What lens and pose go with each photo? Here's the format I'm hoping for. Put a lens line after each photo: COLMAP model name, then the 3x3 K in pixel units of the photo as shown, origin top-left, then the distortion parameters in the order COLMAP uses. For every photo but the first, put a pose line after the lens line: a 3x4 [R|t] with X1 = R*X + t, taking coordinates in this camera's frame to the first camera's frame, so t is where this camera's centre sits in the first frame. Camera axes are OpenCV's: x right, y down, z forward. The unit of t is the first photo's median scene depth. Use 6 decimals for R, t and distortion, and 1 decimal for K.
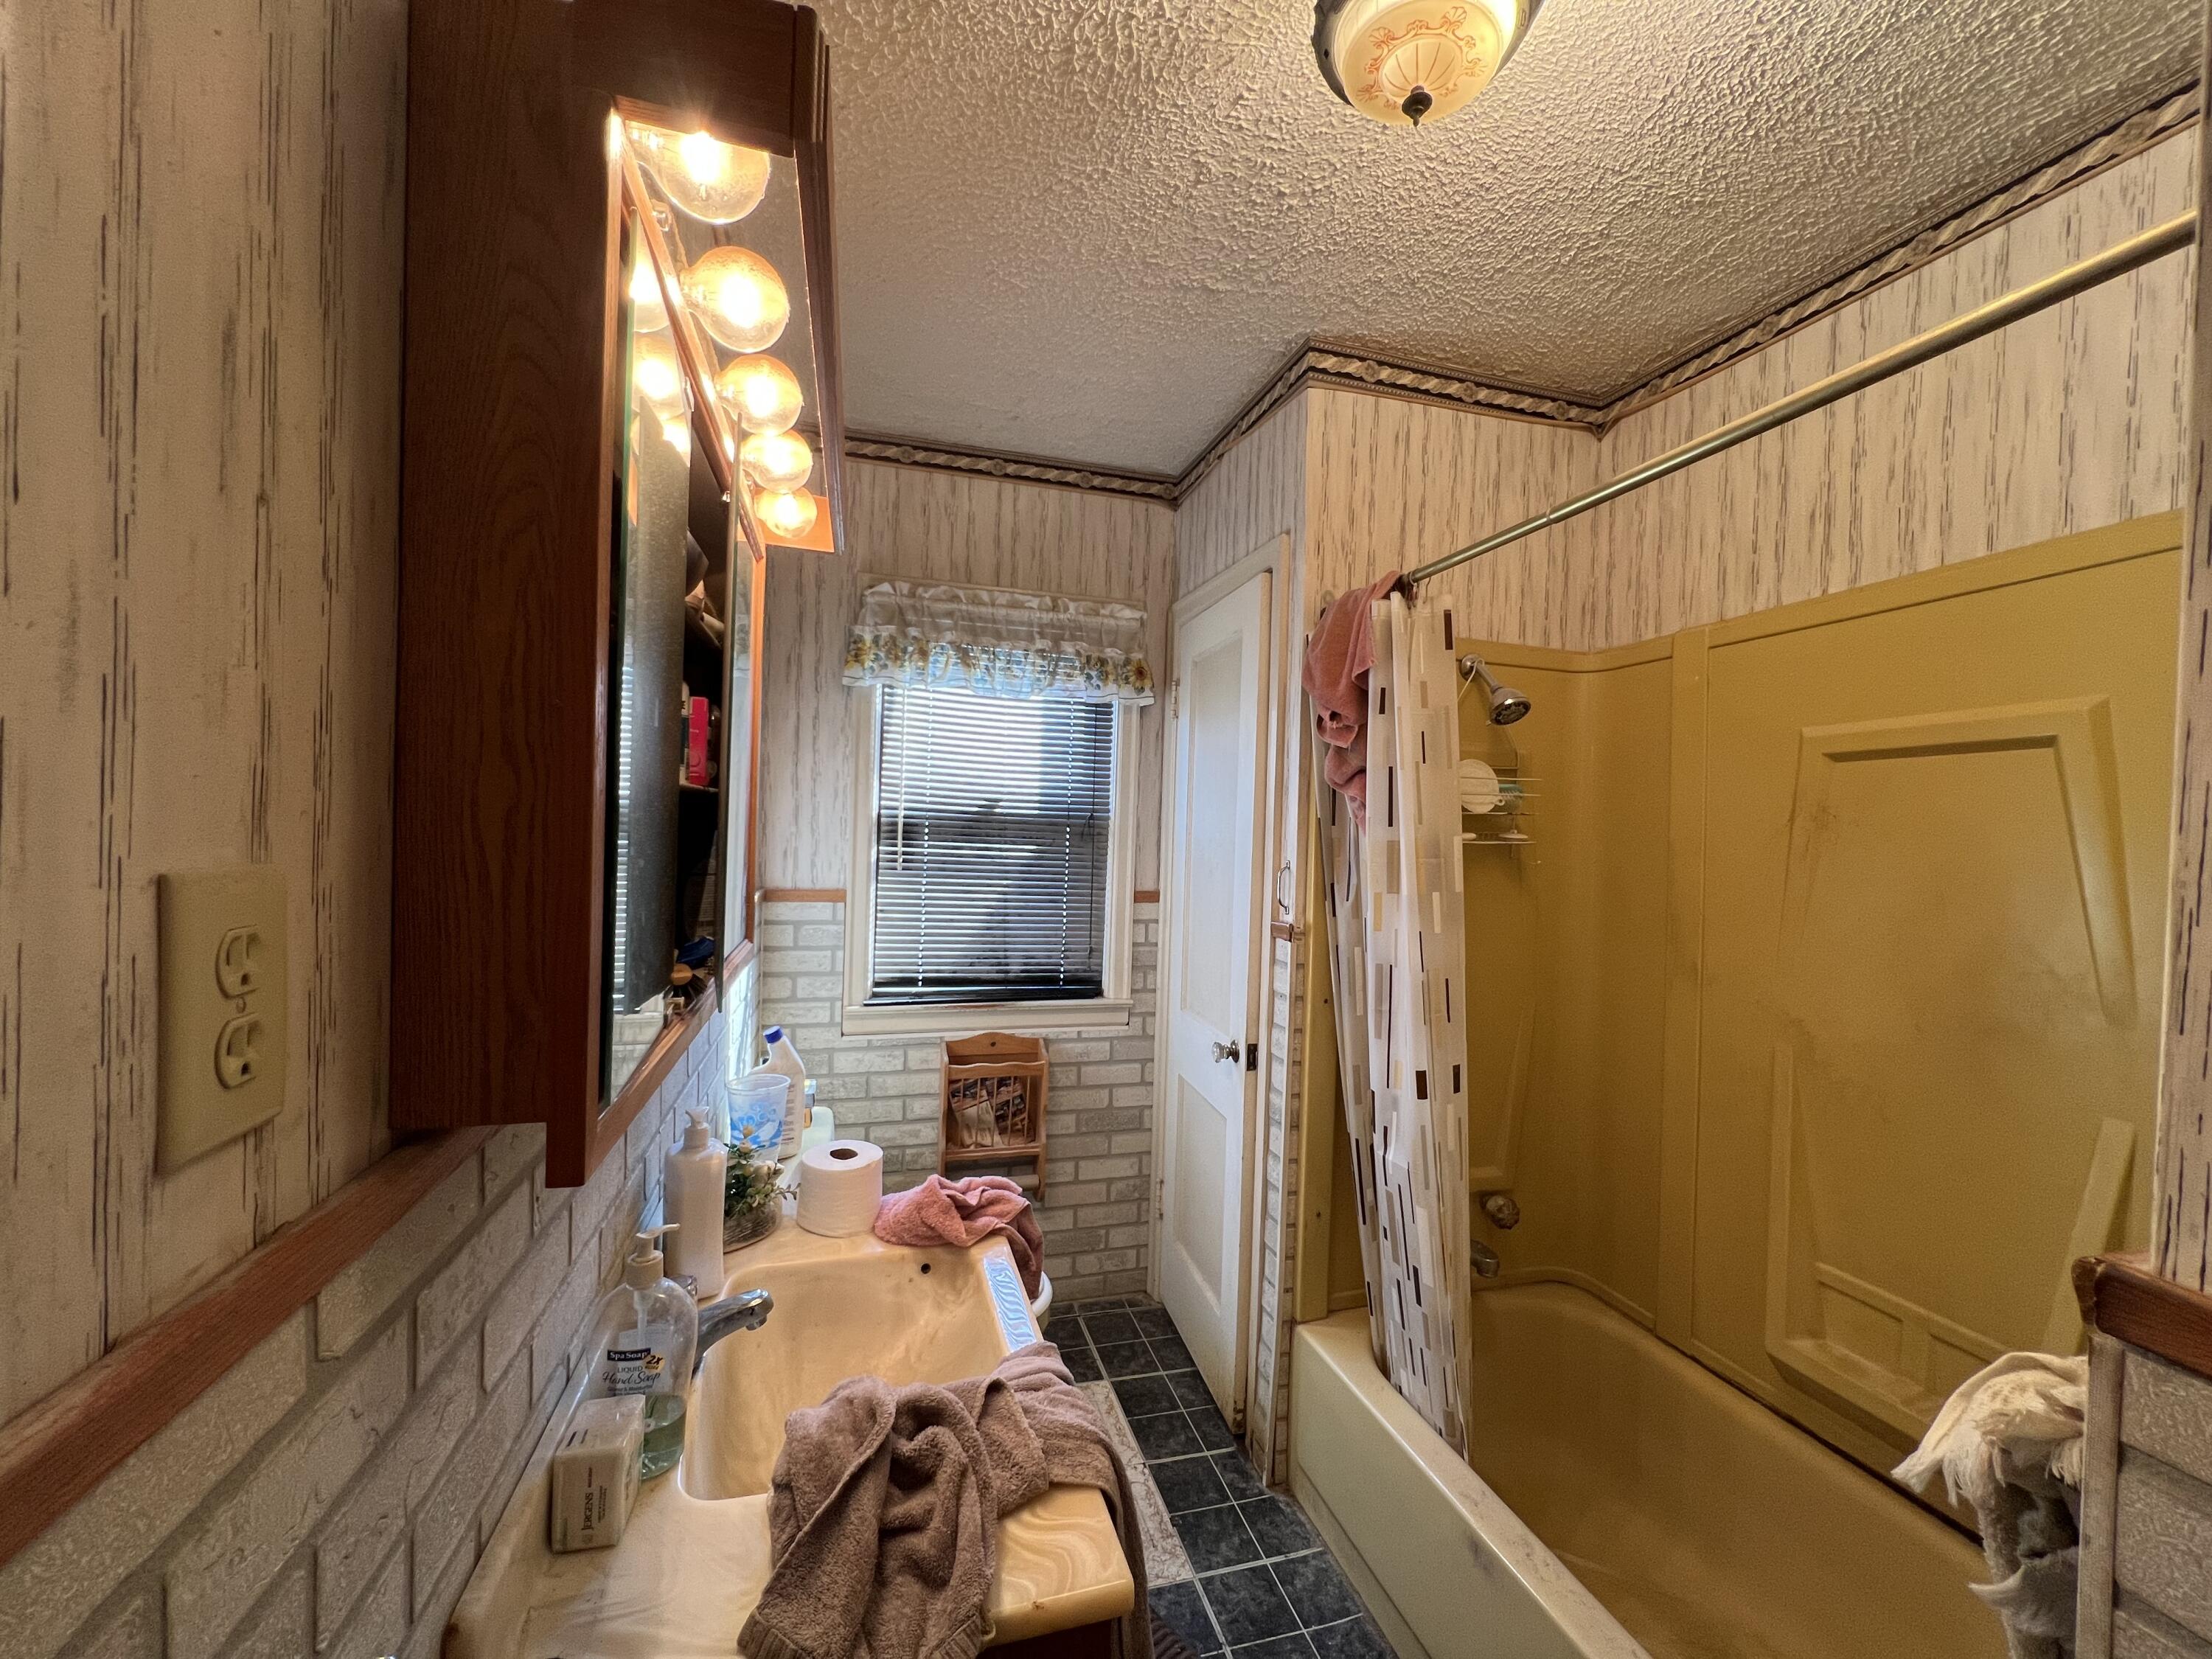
lens RADIAL K [[881.8, 0, 1106.9], [0, 881.8, 834.6], [0, 0, 1]] dist [-0.000185, -0.000332]
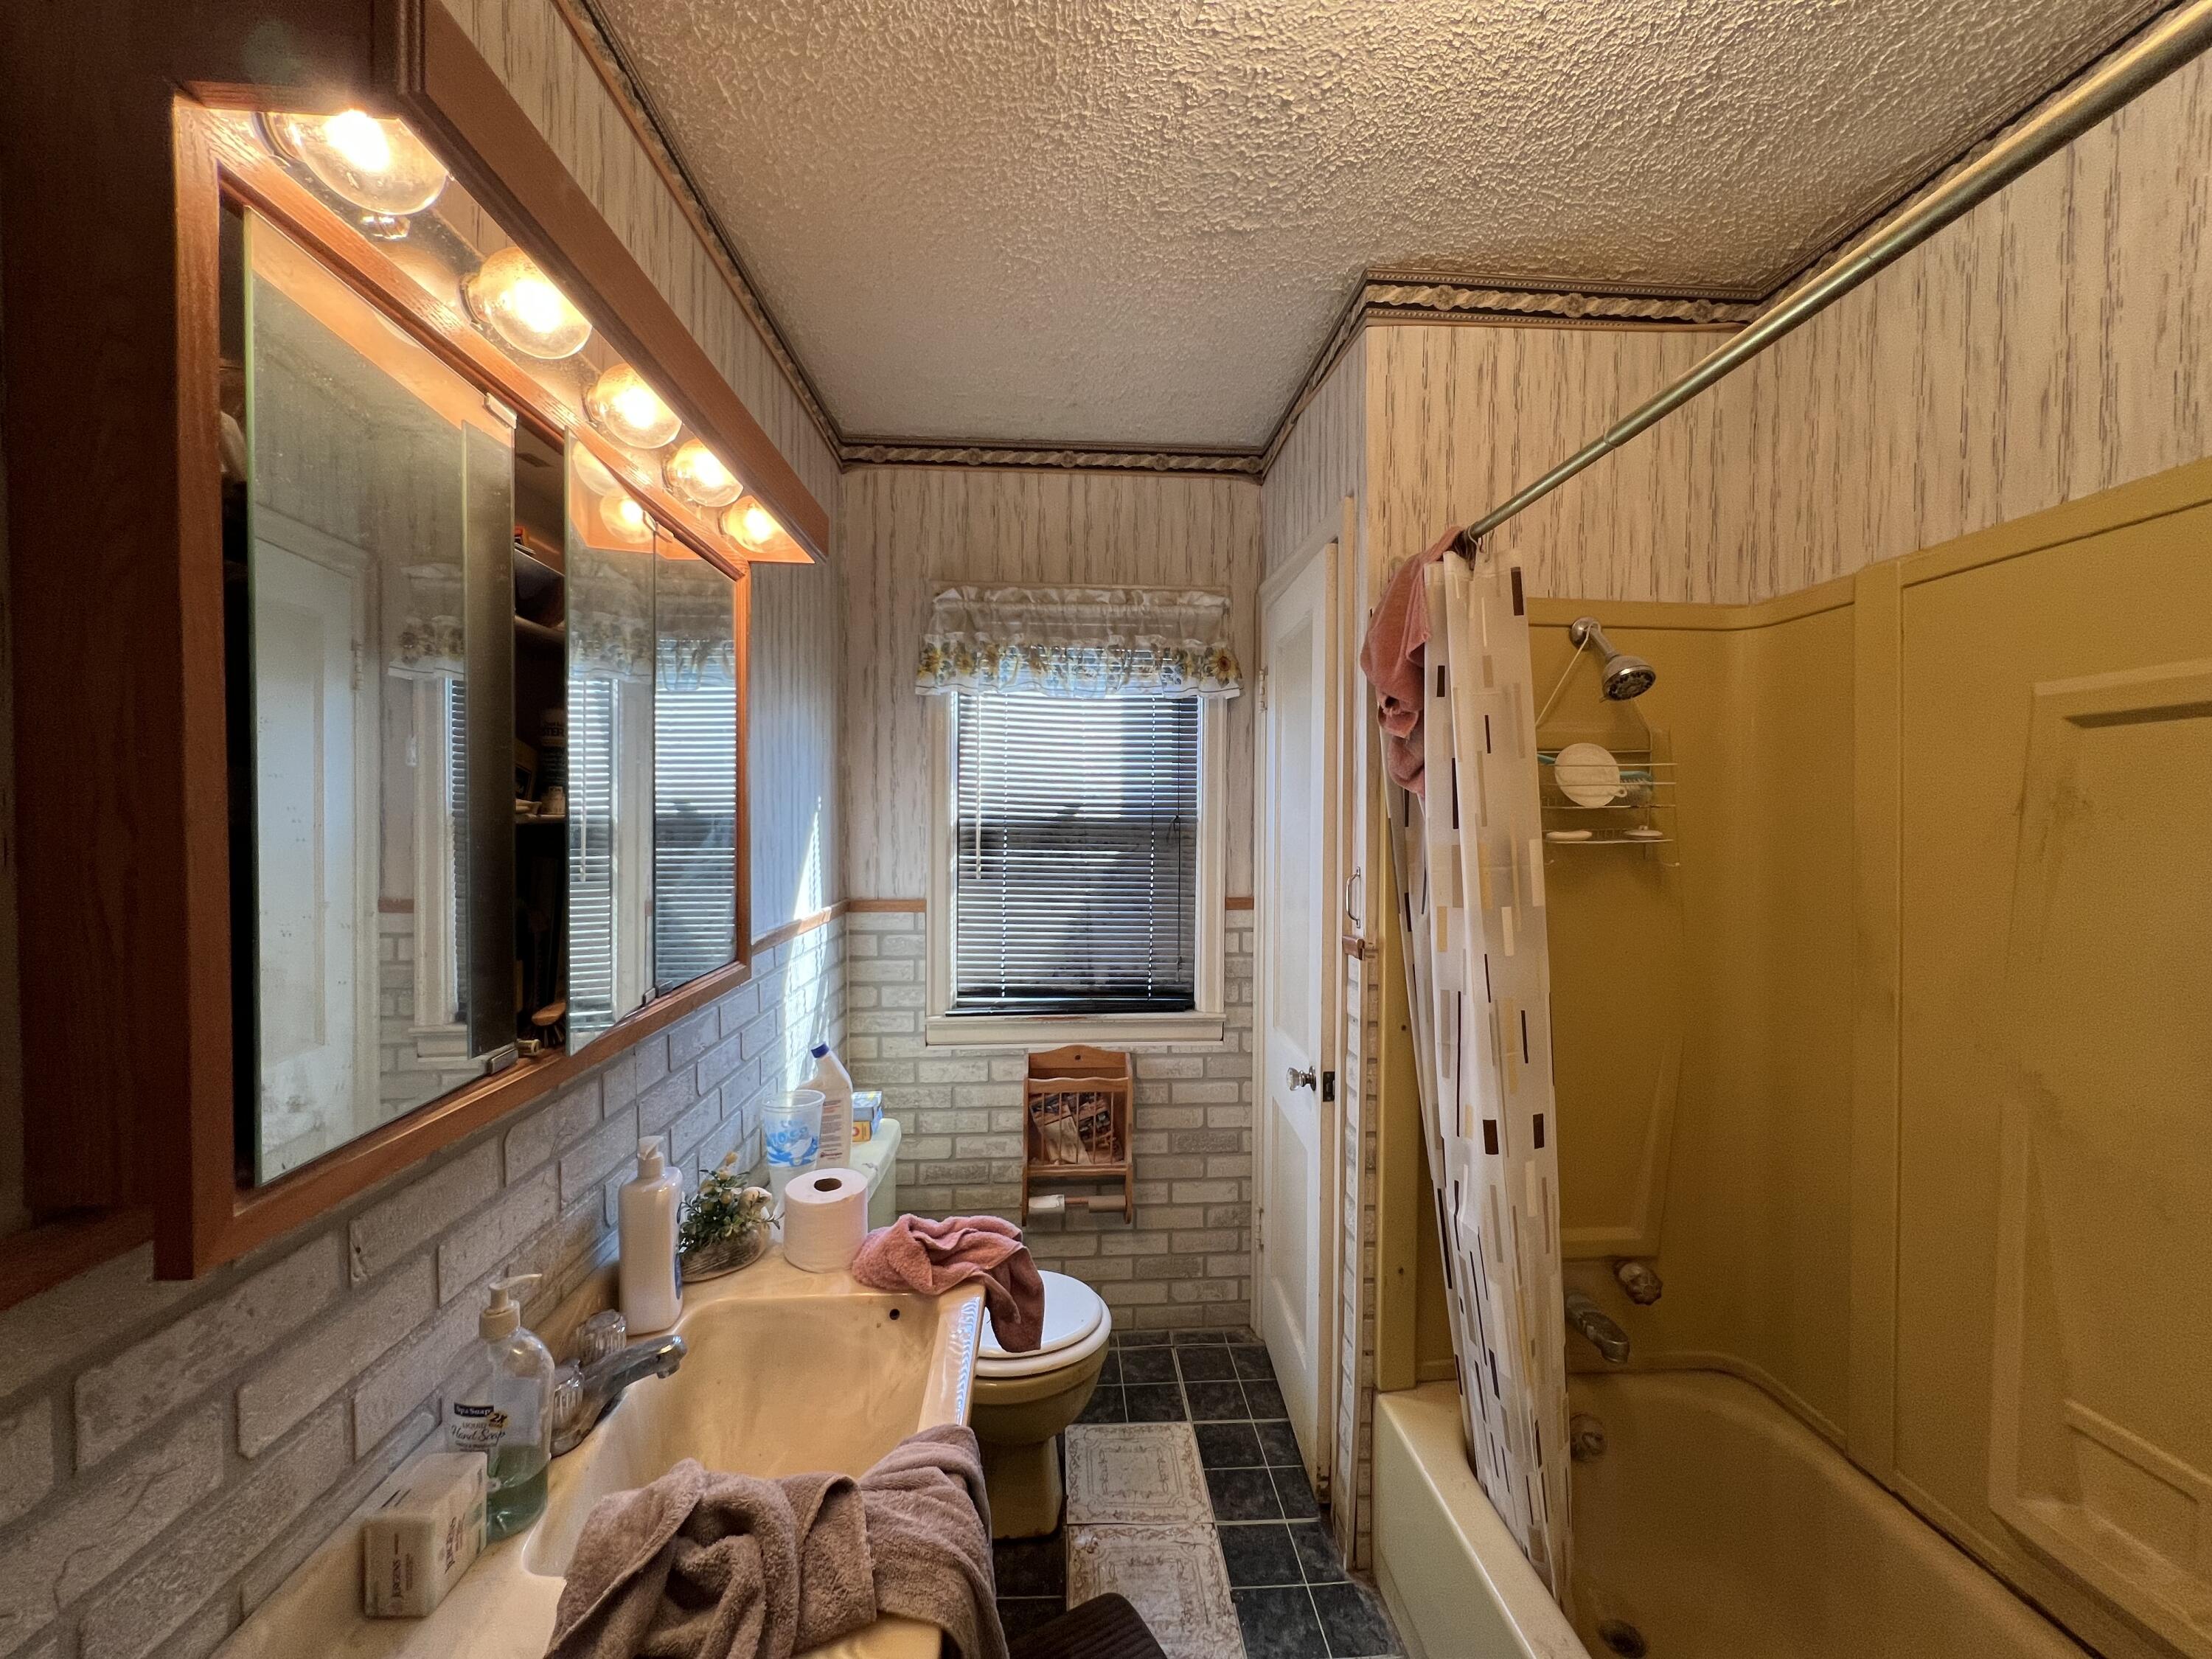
lens RADIAL K [[881.8, 0, 1106.9], [0, 881.8, 834.6], [0, 0, 1]] dist [-0.000185, -0.000332]
pose [[0.977027, -0.022596, -0.211914, 0.147746], [0.023962, 0.999705, 0.003881, -0.012531], [0.211764, -0.008869, 0.977281, 0.084486]]
